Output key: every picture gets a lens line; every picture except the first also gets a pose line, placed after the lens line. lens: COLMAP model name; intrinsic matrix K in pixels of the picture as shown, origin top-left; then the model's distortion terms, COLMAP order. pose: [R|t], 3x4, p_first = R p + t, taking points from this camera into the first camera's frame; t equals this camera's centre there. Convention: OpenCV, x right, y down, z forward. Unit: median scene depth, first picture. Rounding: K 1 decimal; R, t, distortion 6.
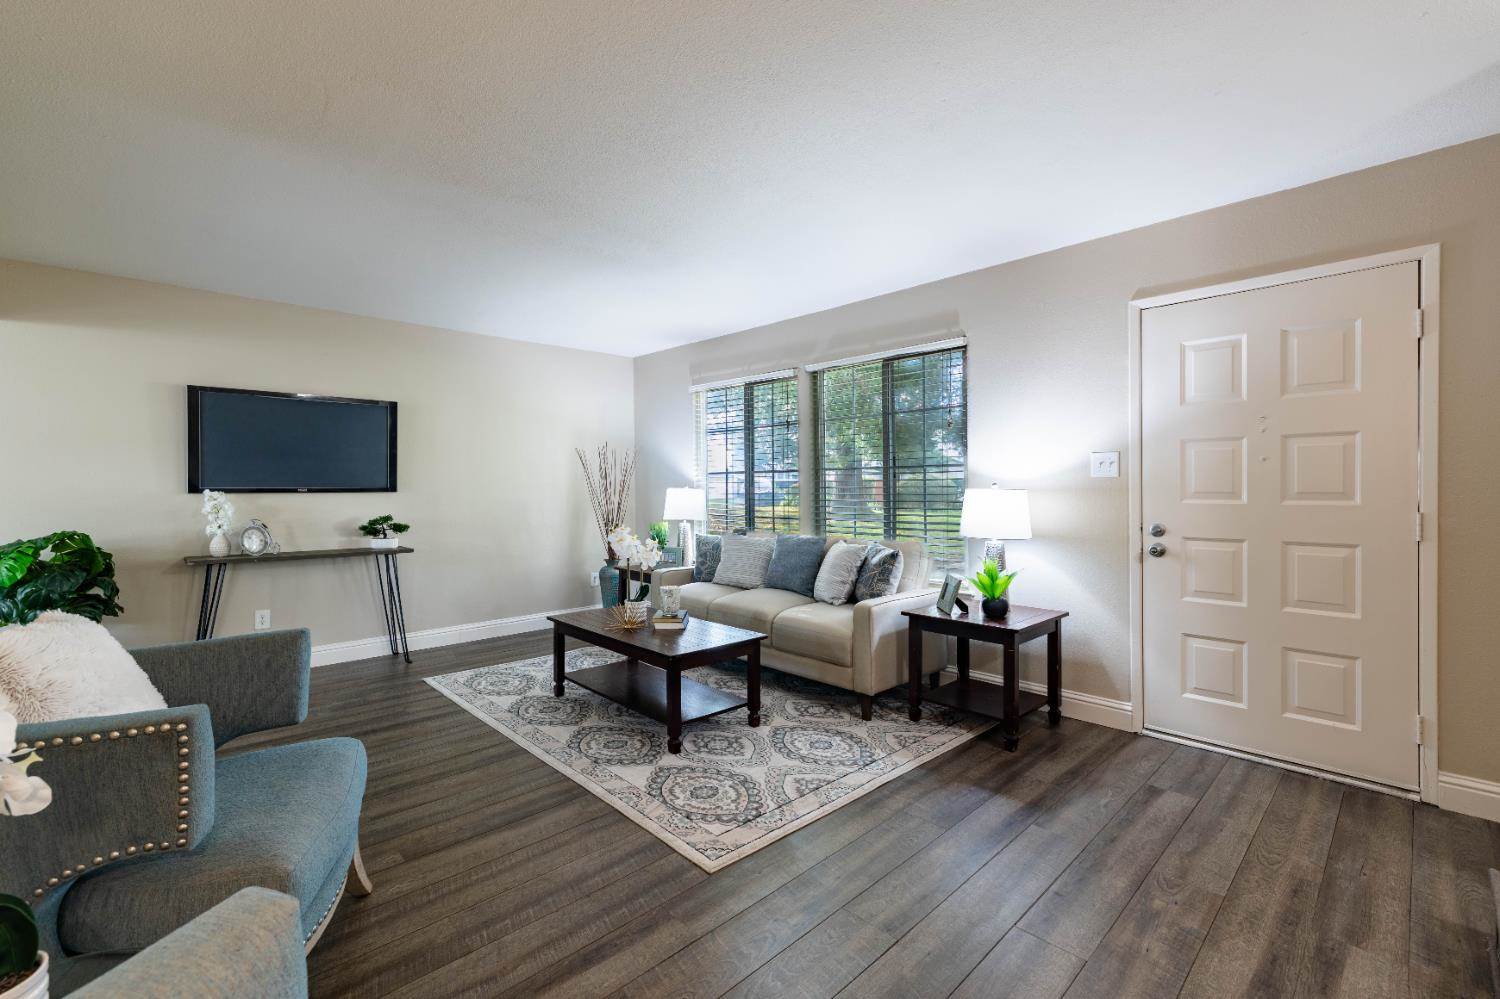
lens RADIAL K [[646.5, 0, 739.4], [0, 646.5, 492.7], [0, 0, 1]] dist [-0.001605, 0.001625]
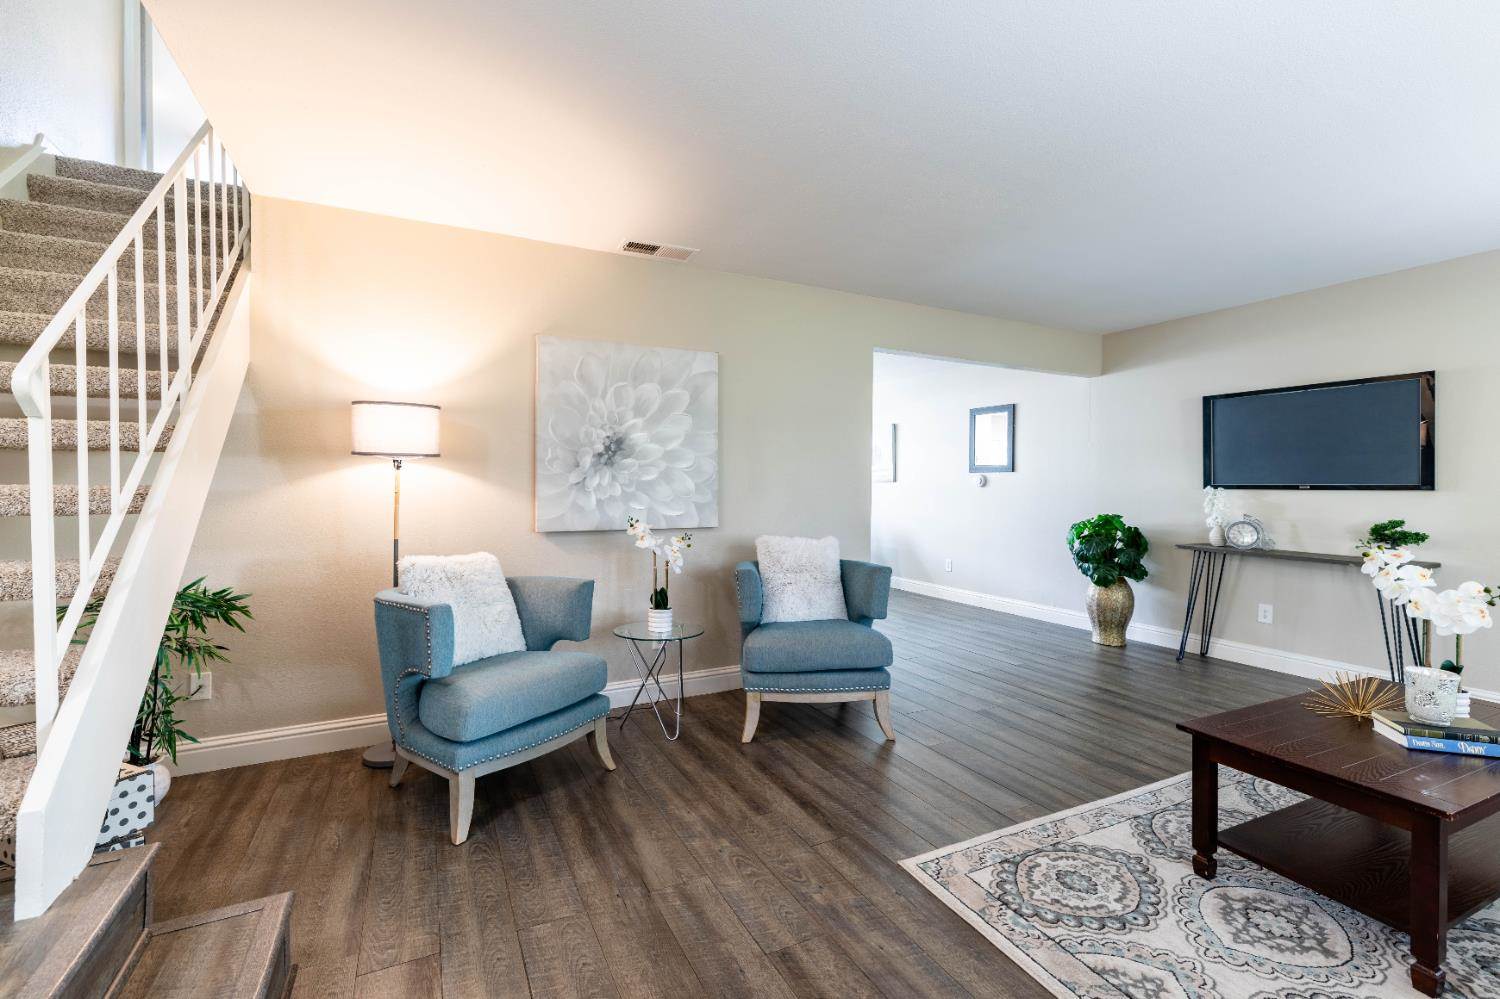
lens RADIAL K [[646.5, 0, 740.9], [0, 646.5, 493.4], [0, 0, 1]] dist [-0.001605, 0.001625]
pose [[-0.294213, 0.014017, -0.955637, 0.648669], [-0.010408, 0.999786, 0.017869, -0.004557], [0.955683, 0.015204, -0.294005, 0.691014]]
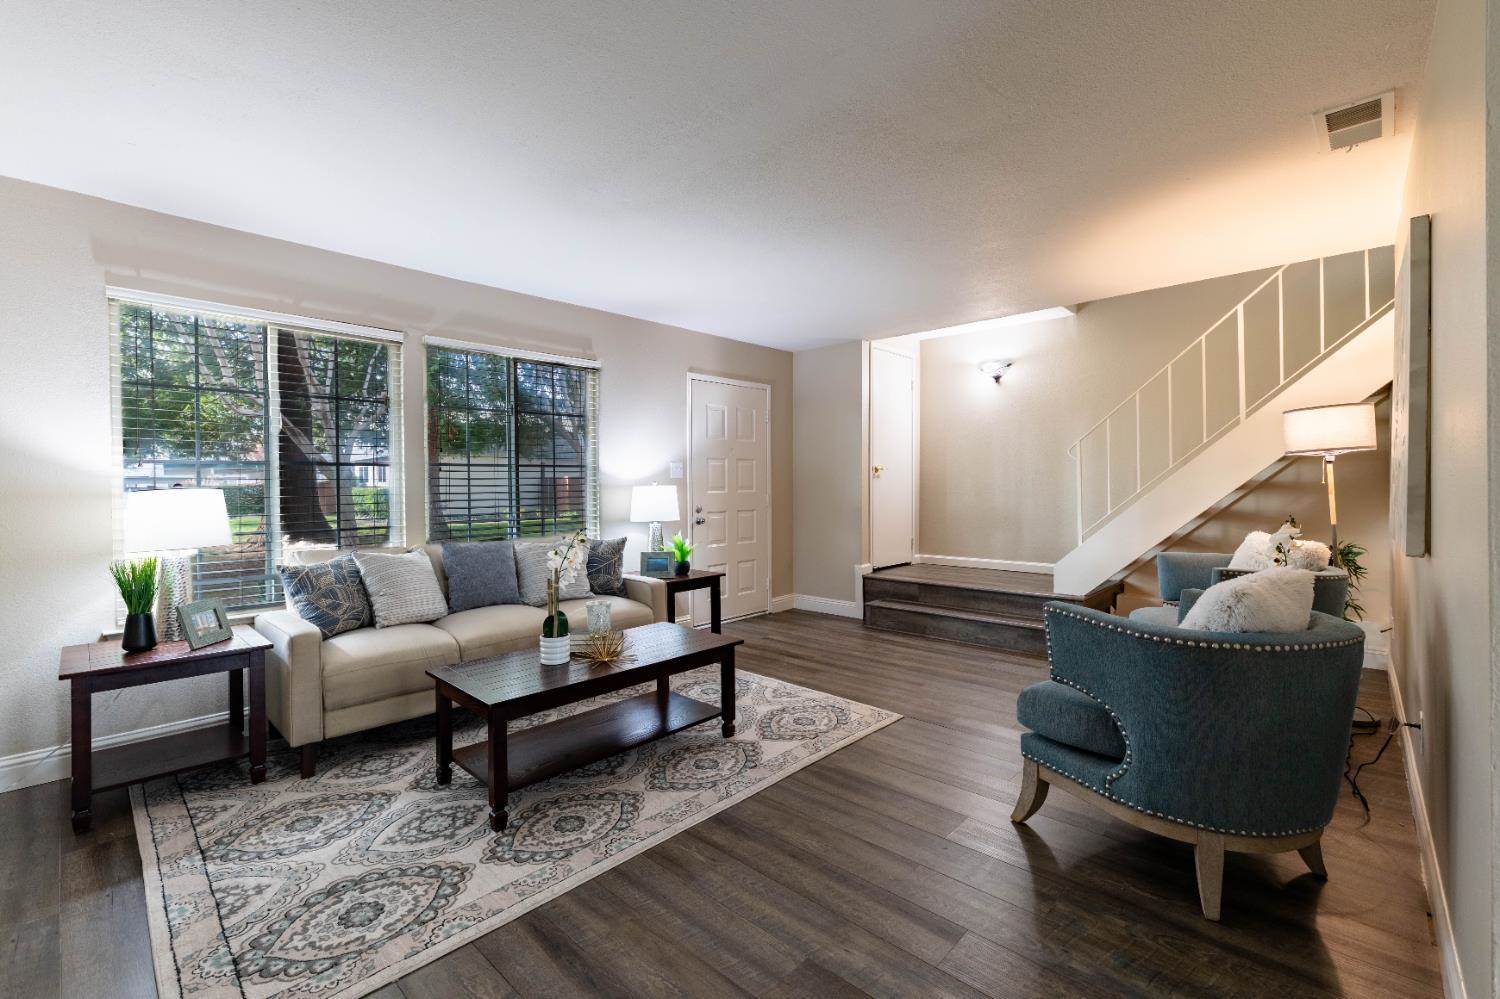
lens RADIAL K [[646.5, 0, 747.8], [0, 646.5, 491.5], [0, 0, 1]] dist [-0.001605, 0.001625]
pose [[-0.060784, -0.005145, 0.998138, -1.079895], [0.019448, 0.999791, 0.006338, 0.001646], [-0.997961, 0.019797, -0.060672, 0.970970]]
